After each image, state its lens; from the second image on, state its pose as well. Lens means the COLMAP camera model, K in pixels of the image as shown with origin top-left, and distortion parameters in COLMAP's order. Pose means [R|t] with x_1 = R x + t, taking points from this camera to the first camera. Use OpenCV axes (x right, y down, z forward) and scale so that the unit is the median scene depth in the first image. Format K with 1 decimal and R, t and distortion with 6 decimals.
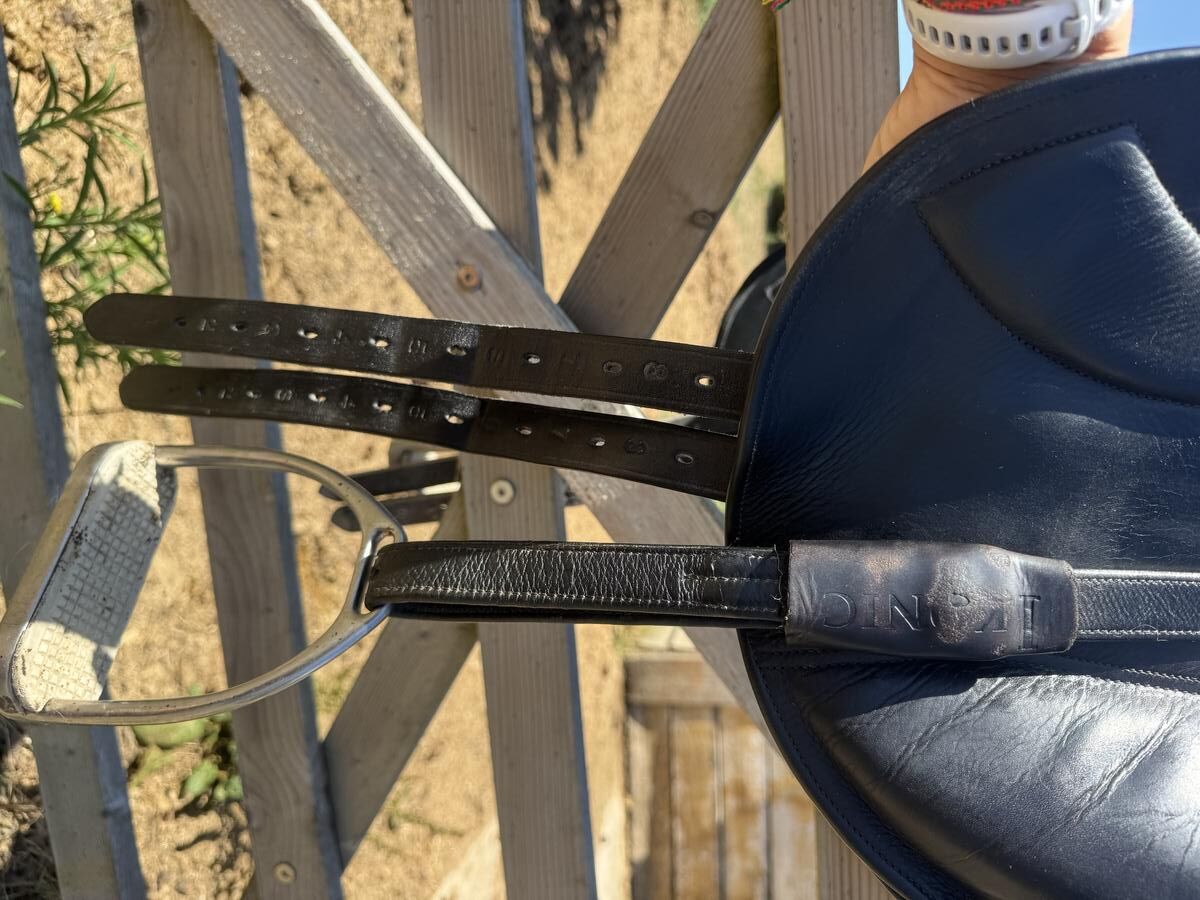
lens RADIAL K [[881.6, 0, 595.2], [0, 881.6, 452.8], [0, 0, 1]] dist [-0.005696, -0.019400]
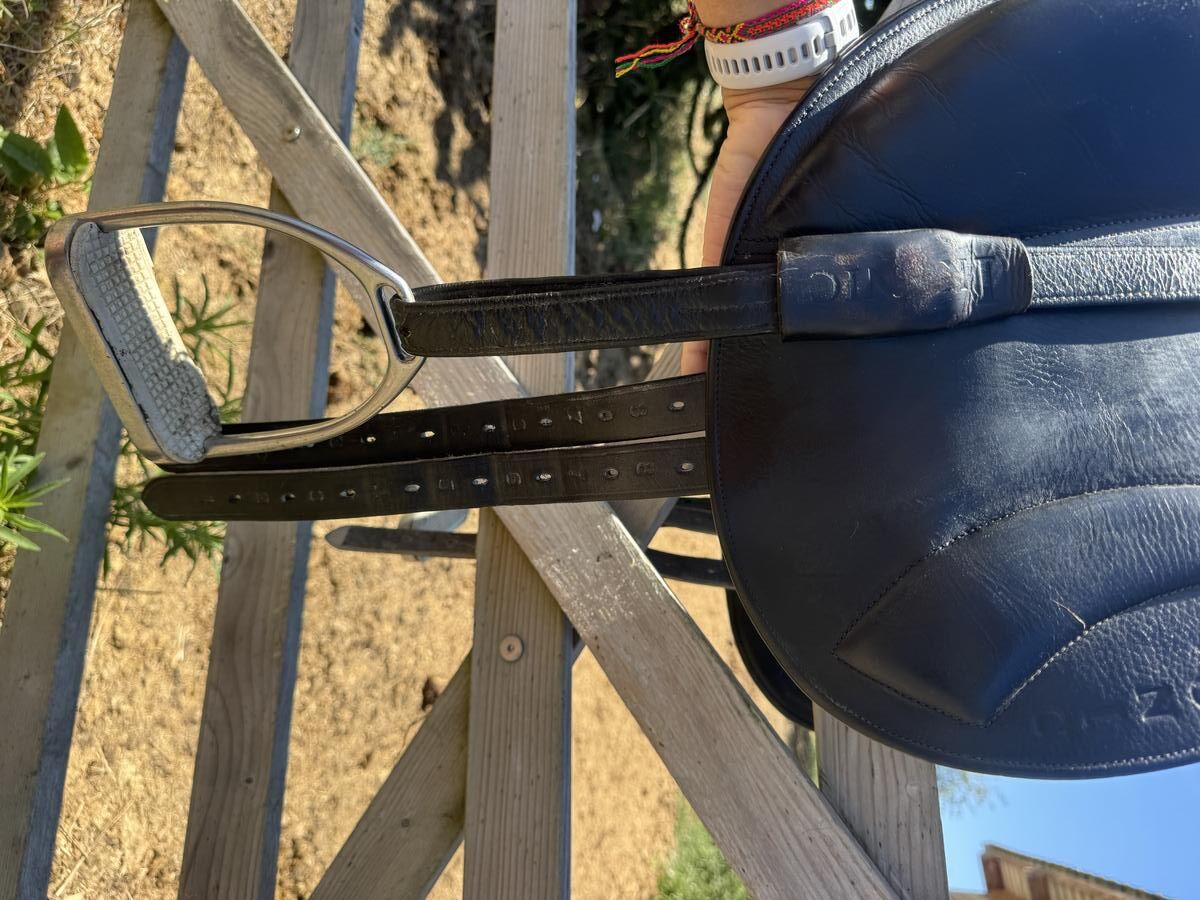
lens RADIAL K [[881.6, 0, 598.9], [0, 881.6, 447.0], [0, 0, 1]] dist [-0.005696, -0.019400]
pose [[0.996747, 0.069135, -0.041431, 0.014652], [-0.080339, 0.893422, -0.441976, 0.210341], [0.006459, 0.443867, 0.896070, 0.002840]]
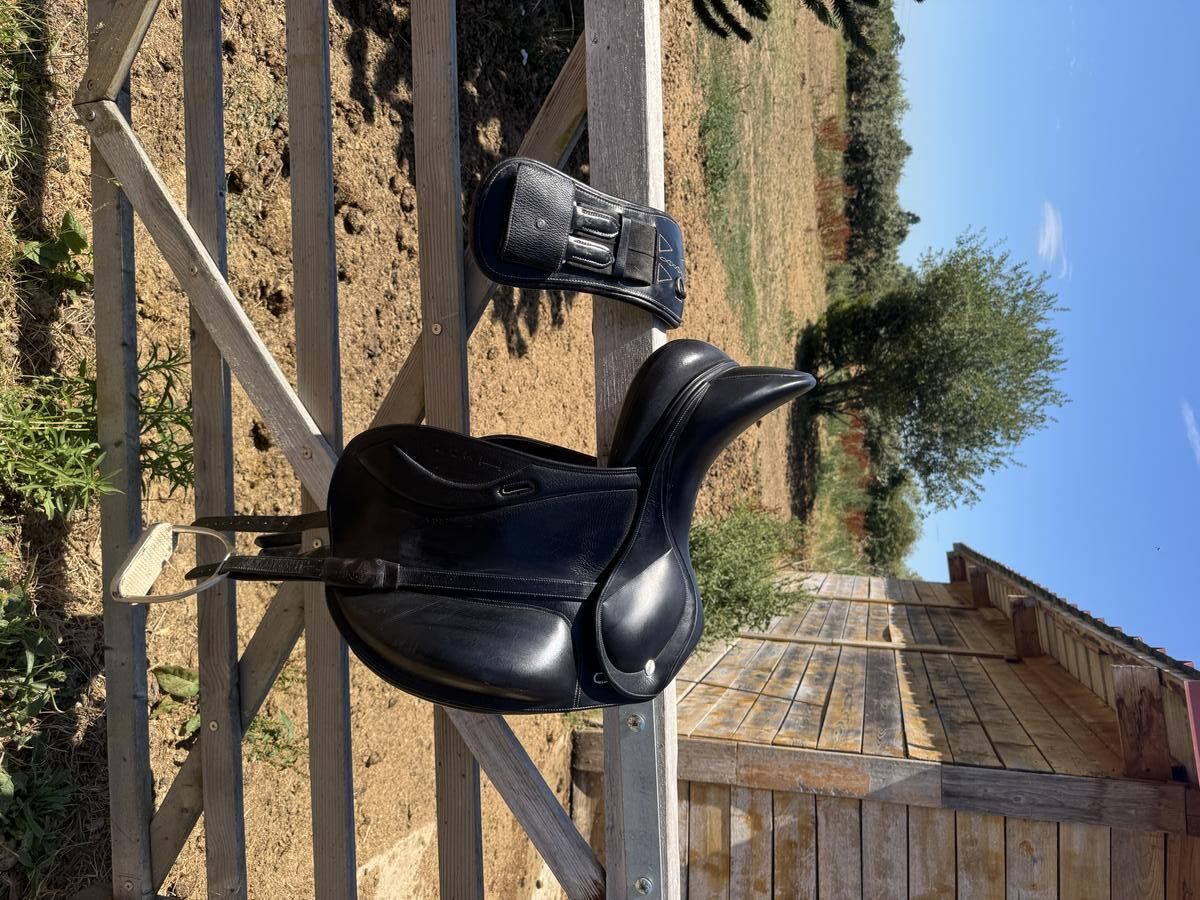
lens RADIAL K [[881.6, 0, 609.4], [0, 881.6, 446.1], [0, 0, 1]] dist [-0.005696, -0.019400]
pose [[0.996045, 0.054104, -0.070474, 0.634489], [-0.063320, 0.988698, -0.135892, 0.042582], [0.062325, 0.139817, 0.988214, -1.002764]]
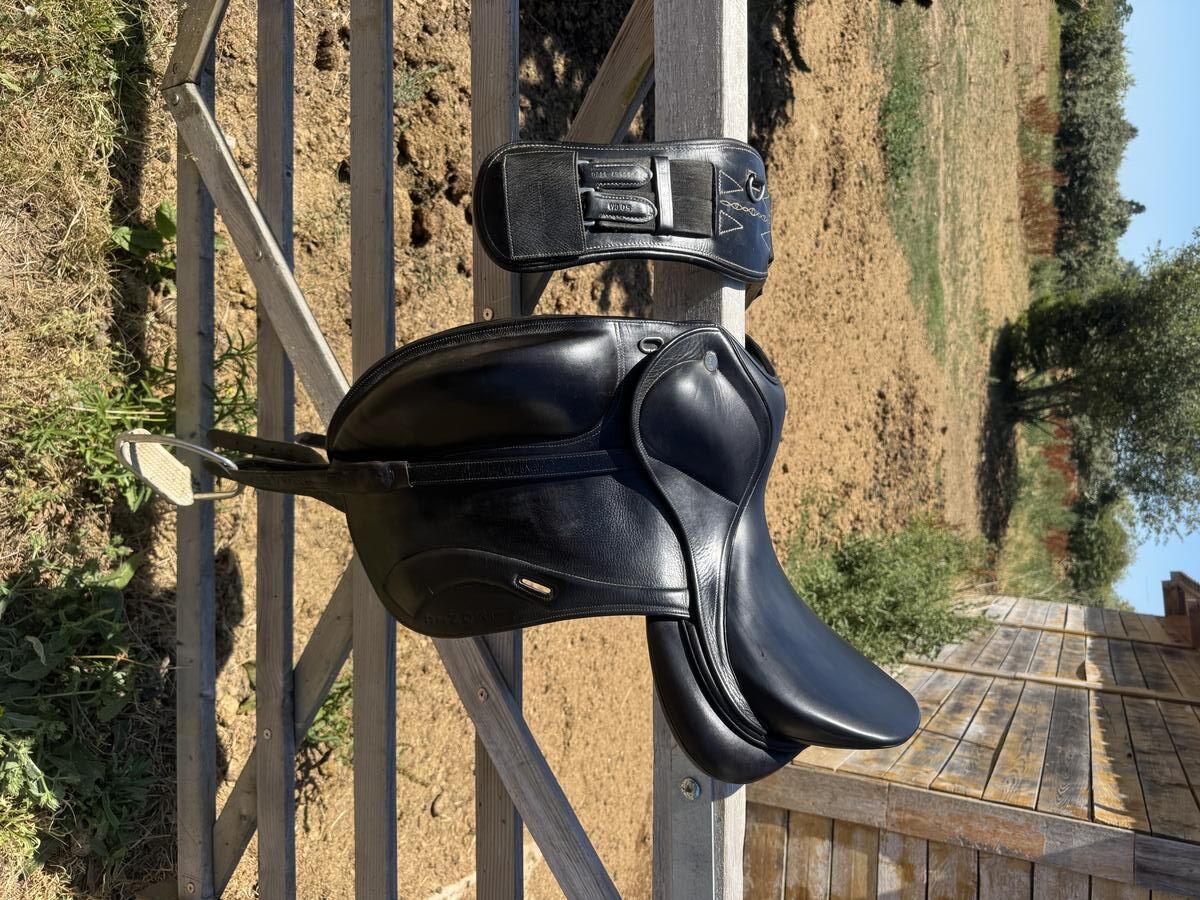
lens RADIAL K [[881.6, 0, 601.0], [0, 881.6, 453.4], [0, 0, 1]] dist [-0.005696, -0.019400]
pose [[0.956964, 0.082667, -0.278183, 0.795728], [-0.117436, 0.986889, -0.110715, -0.013671], [0.265384, 0.138619, 0.954126, -0.717979]]
